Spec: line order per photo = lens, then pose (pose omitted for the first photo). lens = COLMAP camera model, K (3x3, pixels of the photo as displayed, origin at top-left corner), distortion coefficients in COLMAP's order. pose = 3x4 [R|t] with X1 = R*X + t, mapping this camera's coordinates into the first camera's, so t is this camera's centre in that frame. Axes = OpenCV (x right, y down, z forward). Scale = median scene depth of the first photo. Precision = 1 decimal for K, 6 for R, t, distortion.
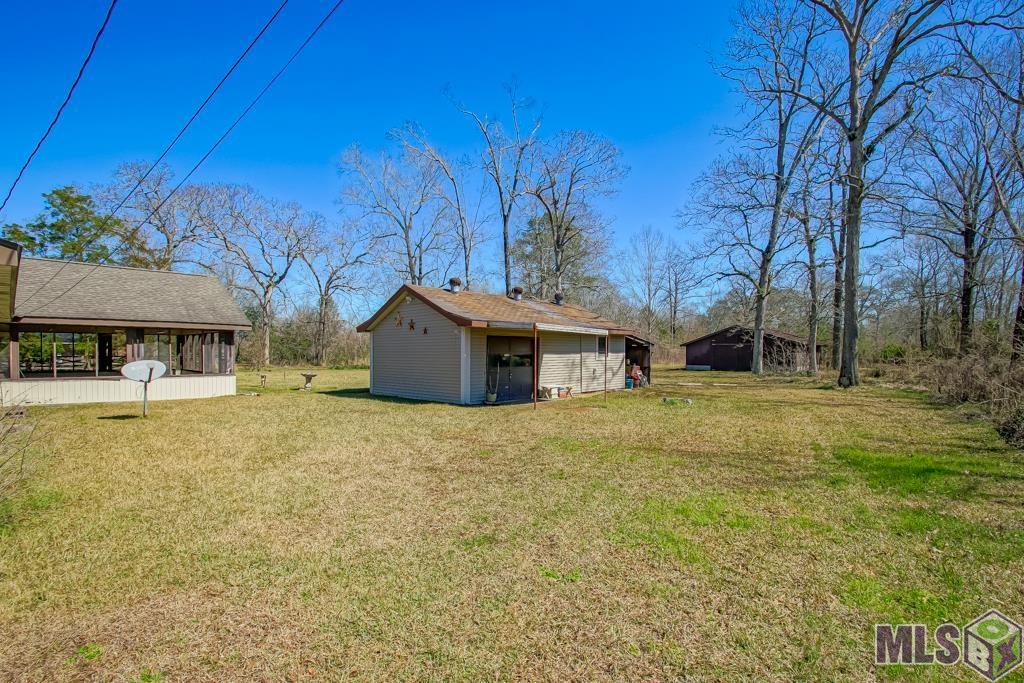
lens RADIAL K [[467.8, 0, 508.2], [0, 467.8, 349.7], [0, 0, 1]] dist [0.002942, -0.001055]
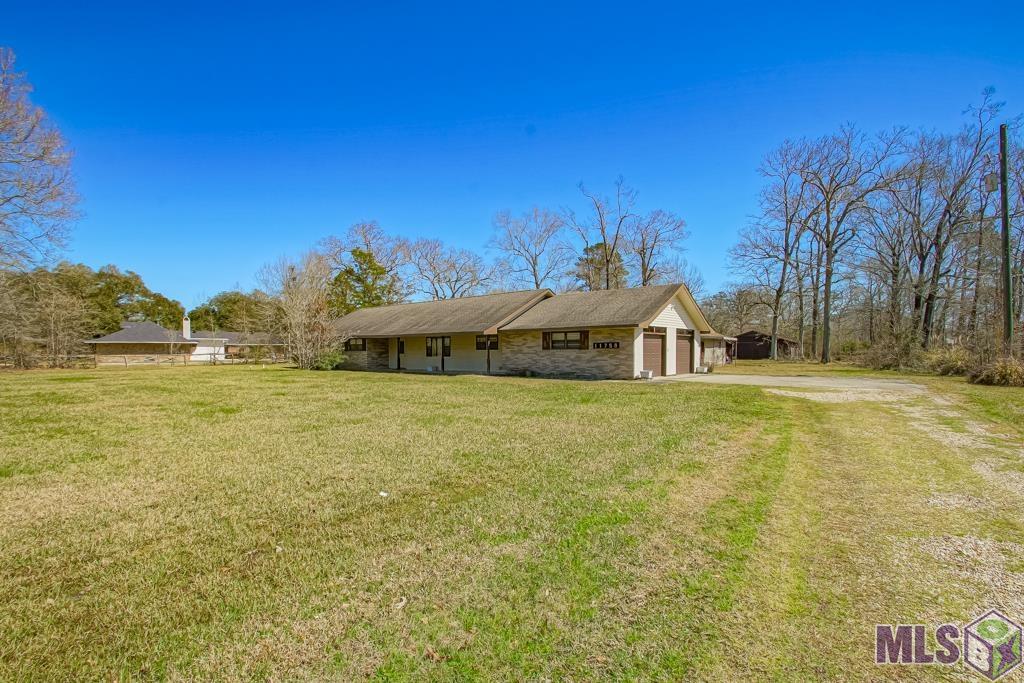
lens RADIAL K [[467.8, 0, 508.2], [0, 467.8, 349.7], [0, 0, 1]] dist [0.002942, -0.001055]
pose [[0.998673, -0.004534, 0.051301, -0.555489], [0.004217, 0.999971, 0.006292, -0.000956], [-0.051328, -0.006067, 0.998663, -0.707842]]
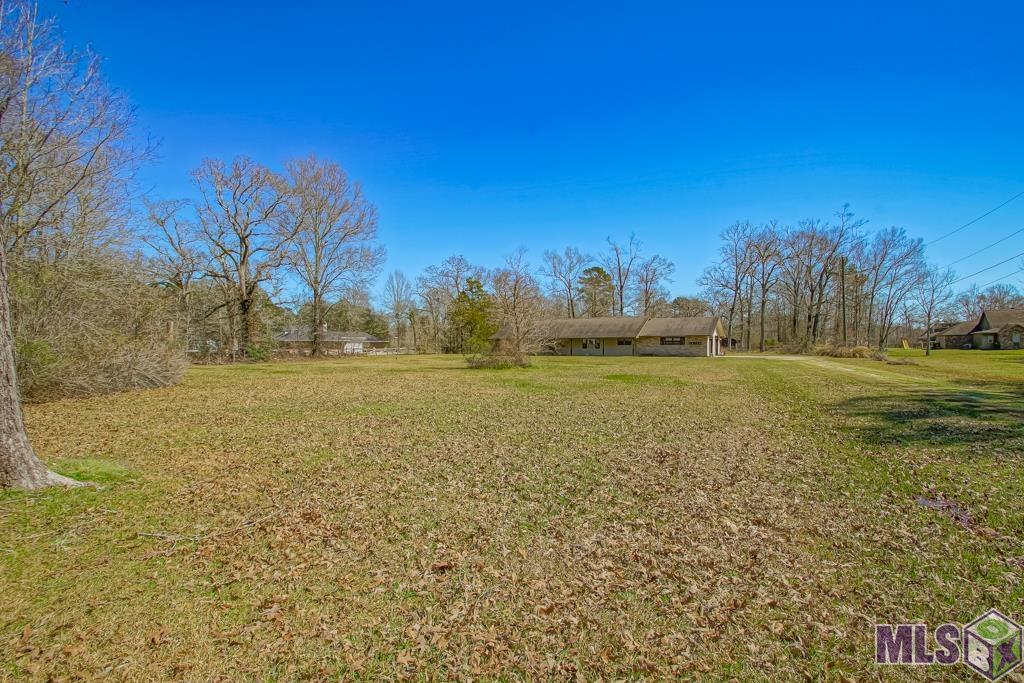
lens RADIAL K [[454.0, 0, 512.0], [0, 454.0, 341.5], [0, 0, 1]] dist [0.052372, 0.000024]
pose [[0.979385, -0.004408, 0.201954, -1.347846], [0.004813, 0.999987, -0.001514, -0.009195], [-0.201945, 0.002455, 0.979394, -1.503871]]
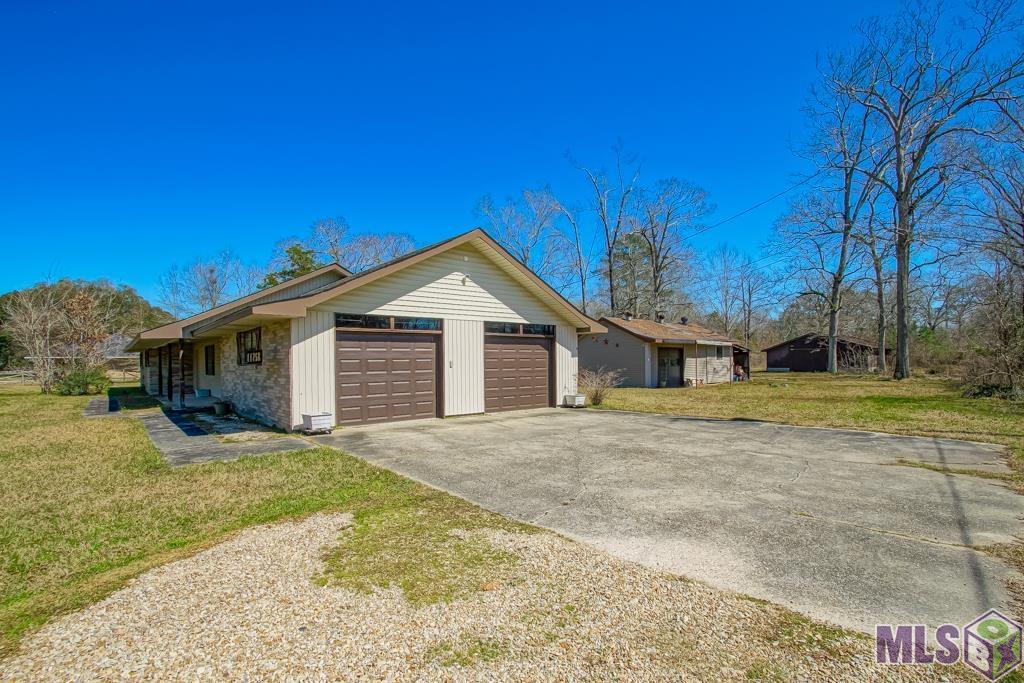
lens RADIAL K [[474.8, 0, 509.1], [0, 474.8, 352.6], [0, 0, 1]] dist [0.002026, -0.008235]
pose [[0.993663, -0.016808, -0.111137, -0.178100], [0.015427, 0.999793, -0.013274, 0.001367], [0.111337, 0.011475, 0.993716, -0.345555]]
